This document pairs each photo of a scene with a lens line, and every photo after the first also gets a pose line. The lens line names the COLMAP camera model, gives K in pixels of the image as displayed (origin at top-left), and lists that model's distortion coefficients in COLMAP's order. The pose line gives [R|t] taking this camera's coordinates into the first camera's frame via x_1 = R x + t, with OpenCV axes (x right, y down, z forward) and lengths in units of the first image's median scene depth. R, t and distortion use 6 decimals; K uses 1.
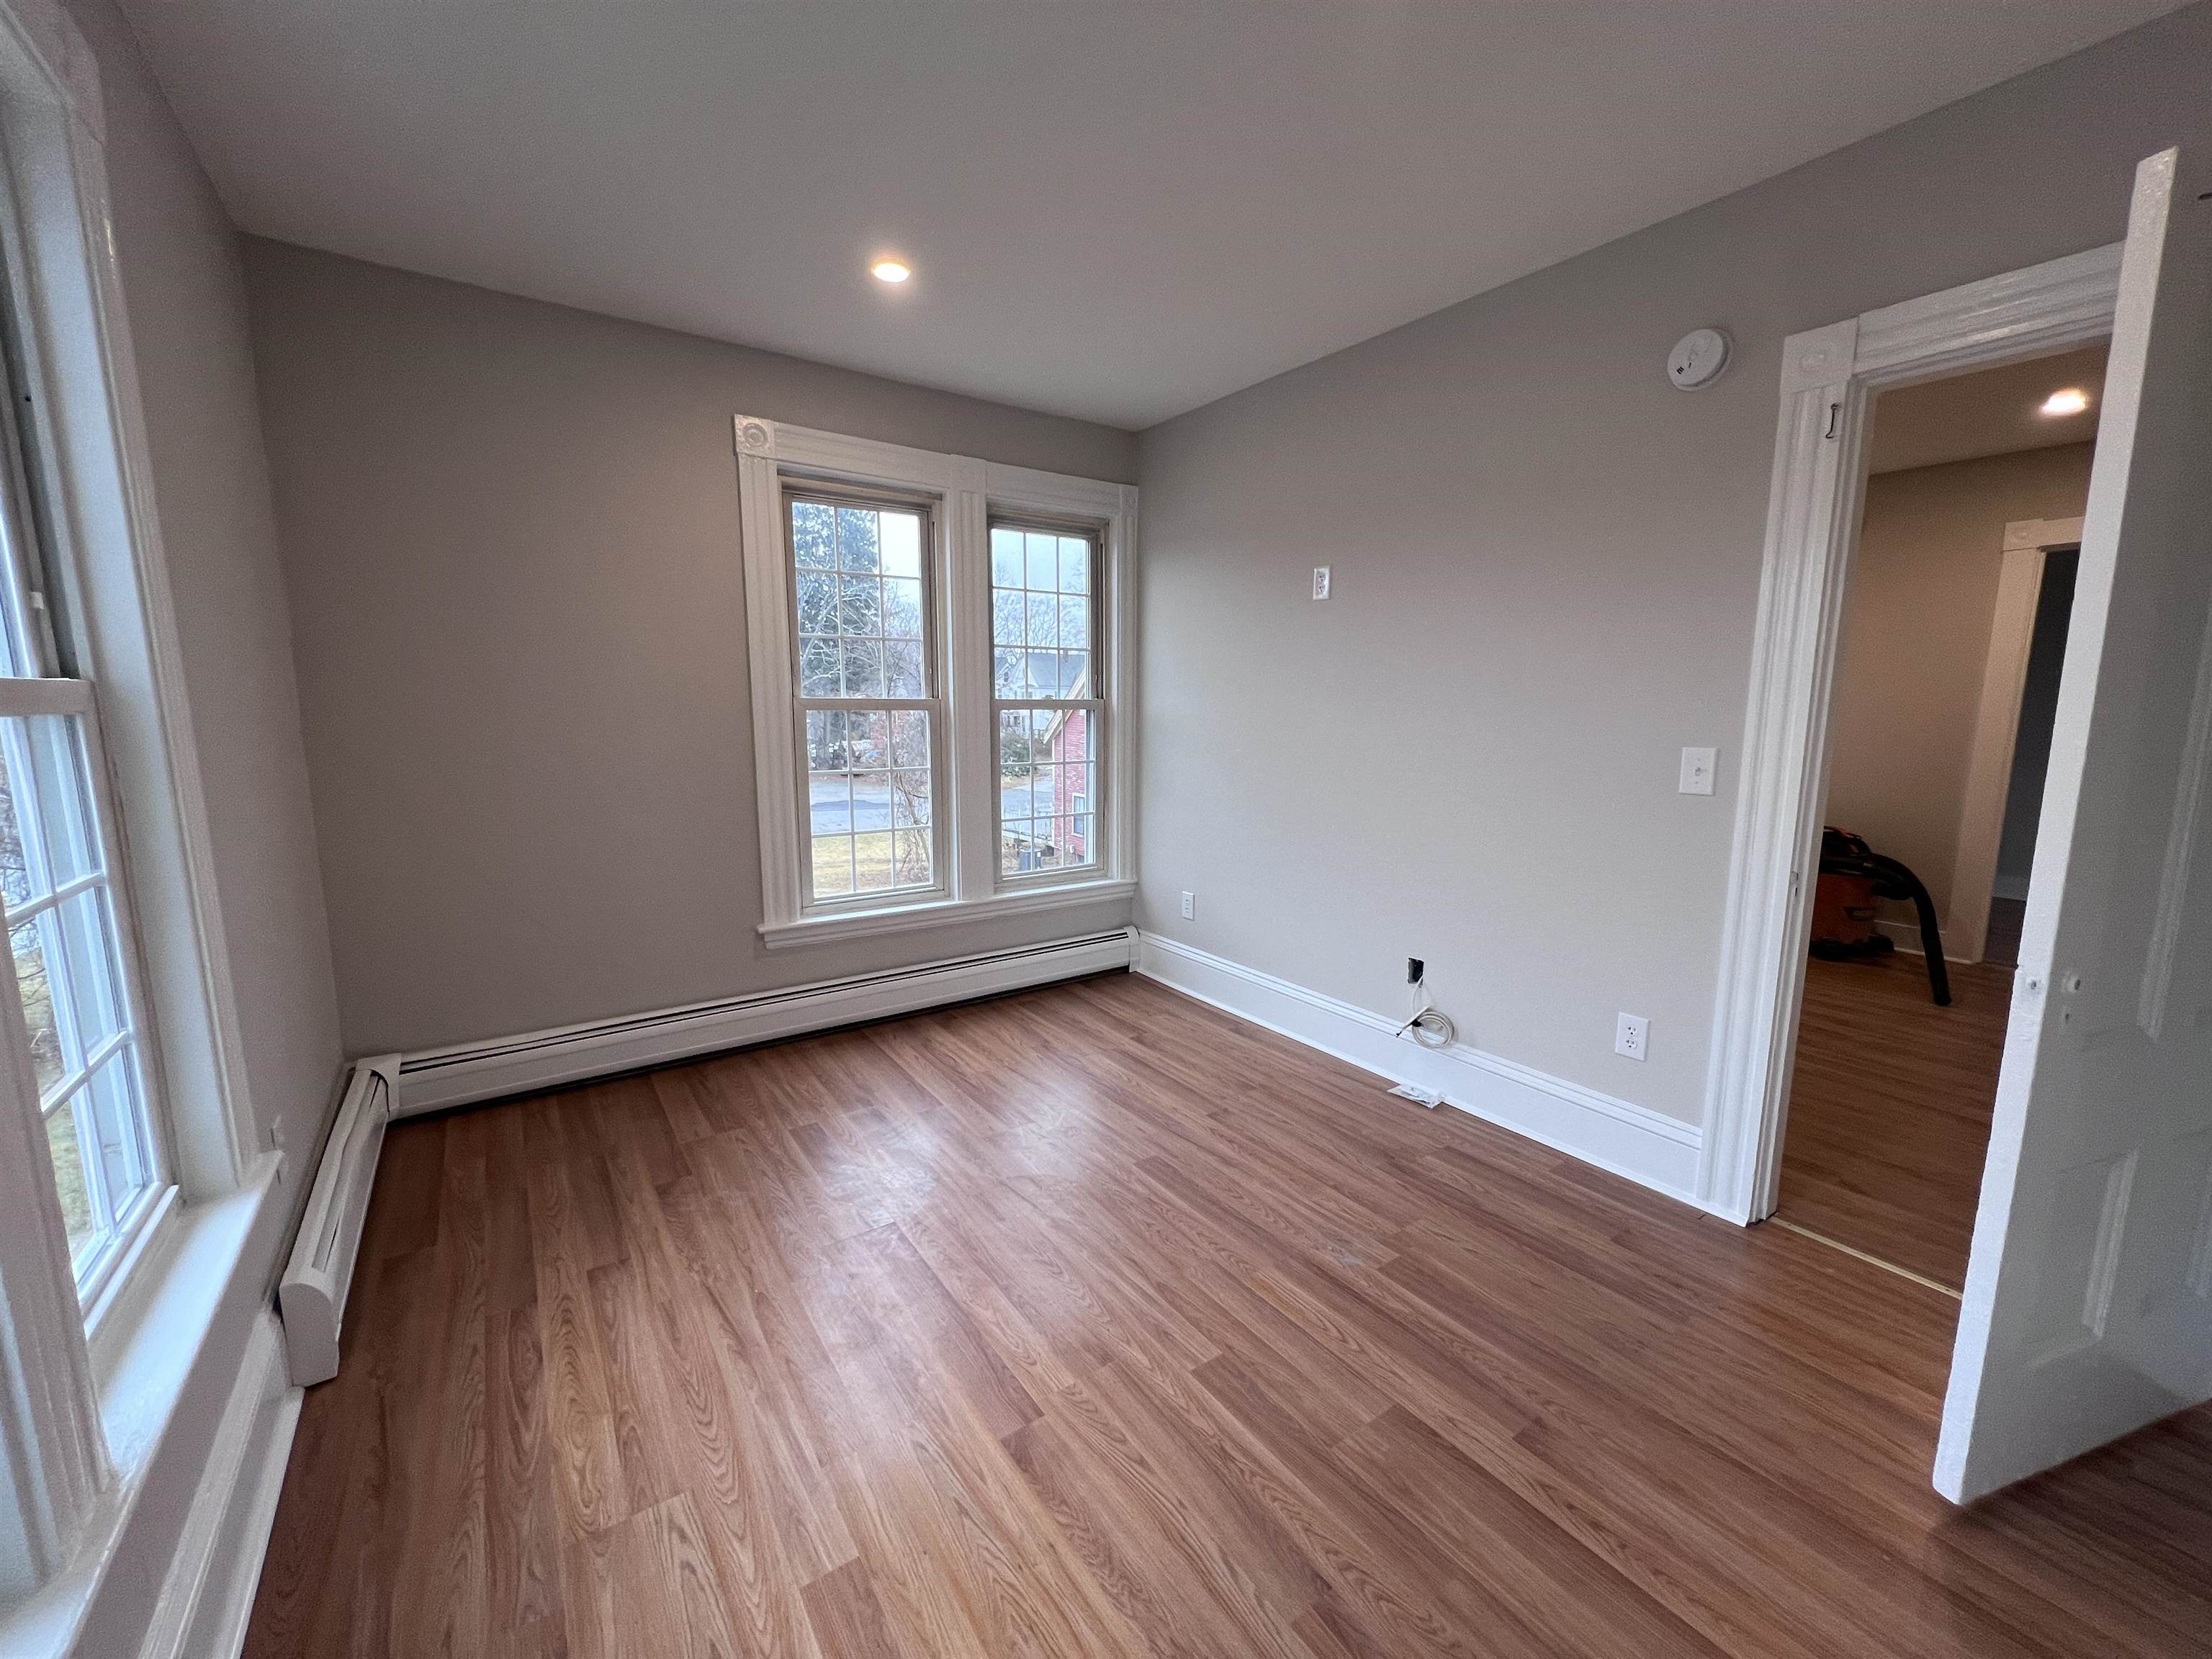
lens RADIAL K [[876.5, 0, 1101.3], [0, 876.5, 822.2], [0, 0, 1]] dist [0.003817, 0.000214]
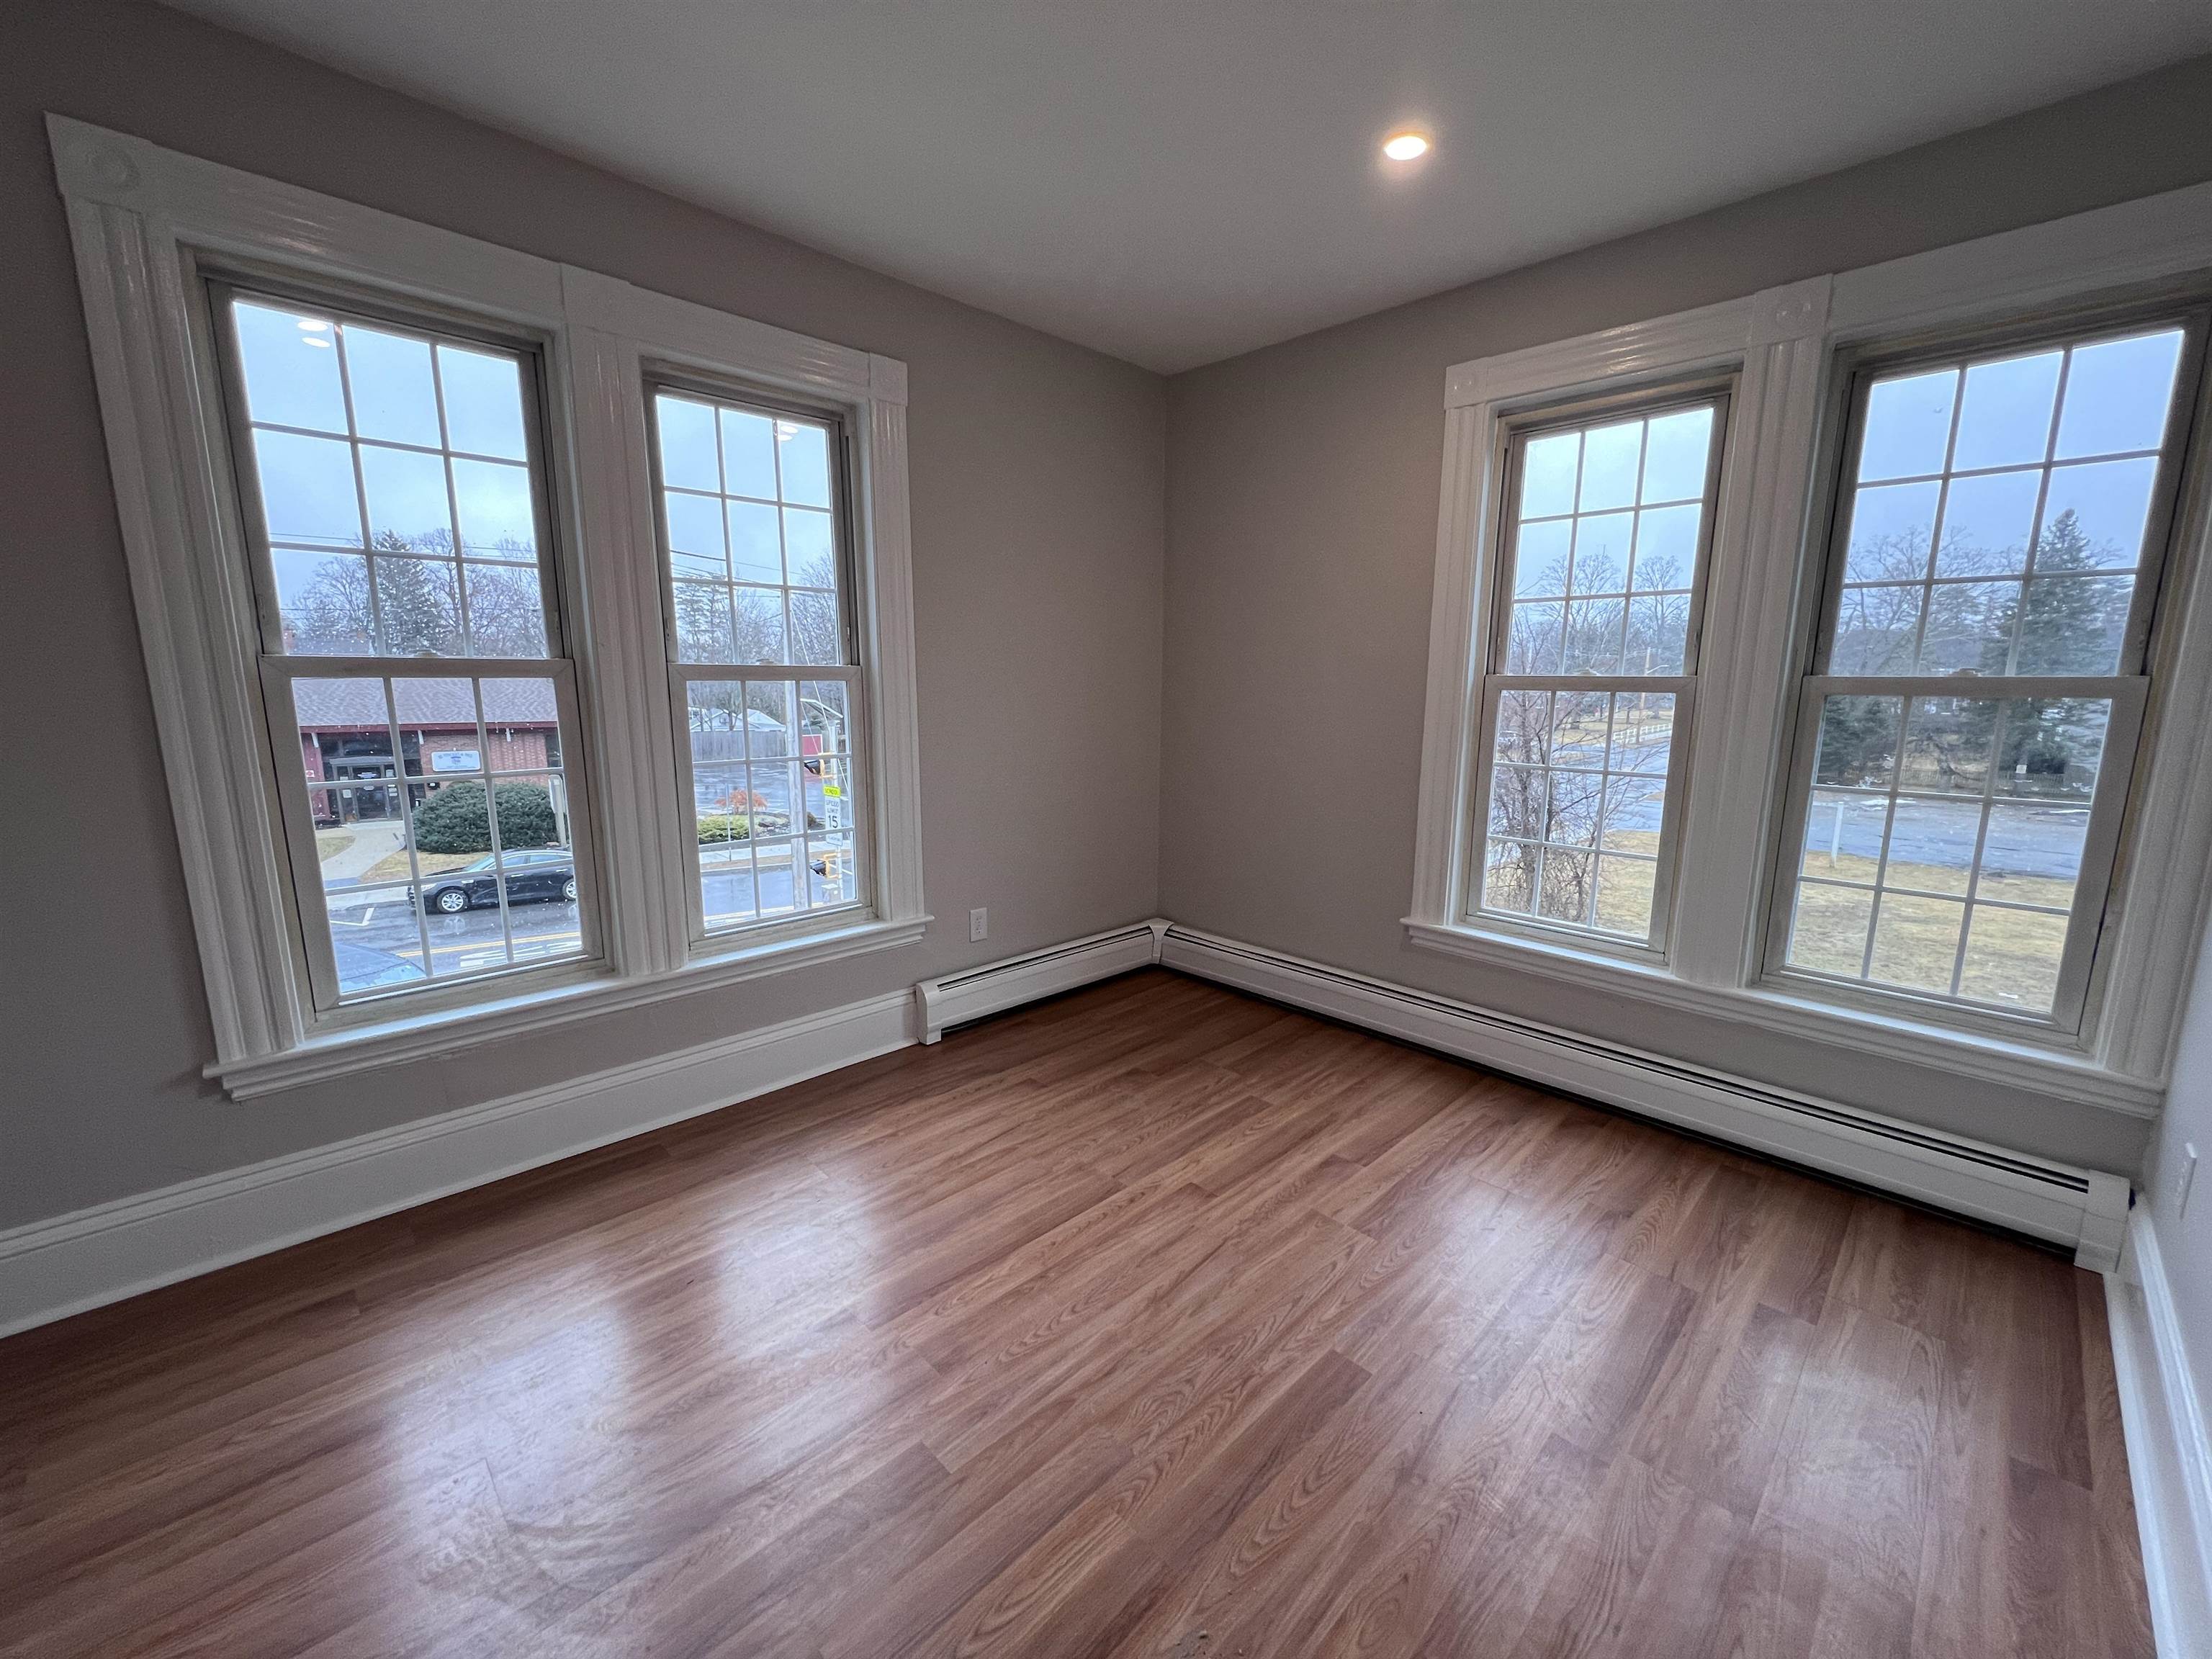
lens RADIAL K [[876.5, 0, 1103.4], [0, 876.5, 819.9], [0, 0, 1]] dist [0.003817, 0.000214]
pose [[0.175003, 0.157853, -0.971831, 0.474215], [-0.140443, 0.980973, 0.134047, -0.067794], [0.974500, 0.113028, 0.193843, 0.500255]]
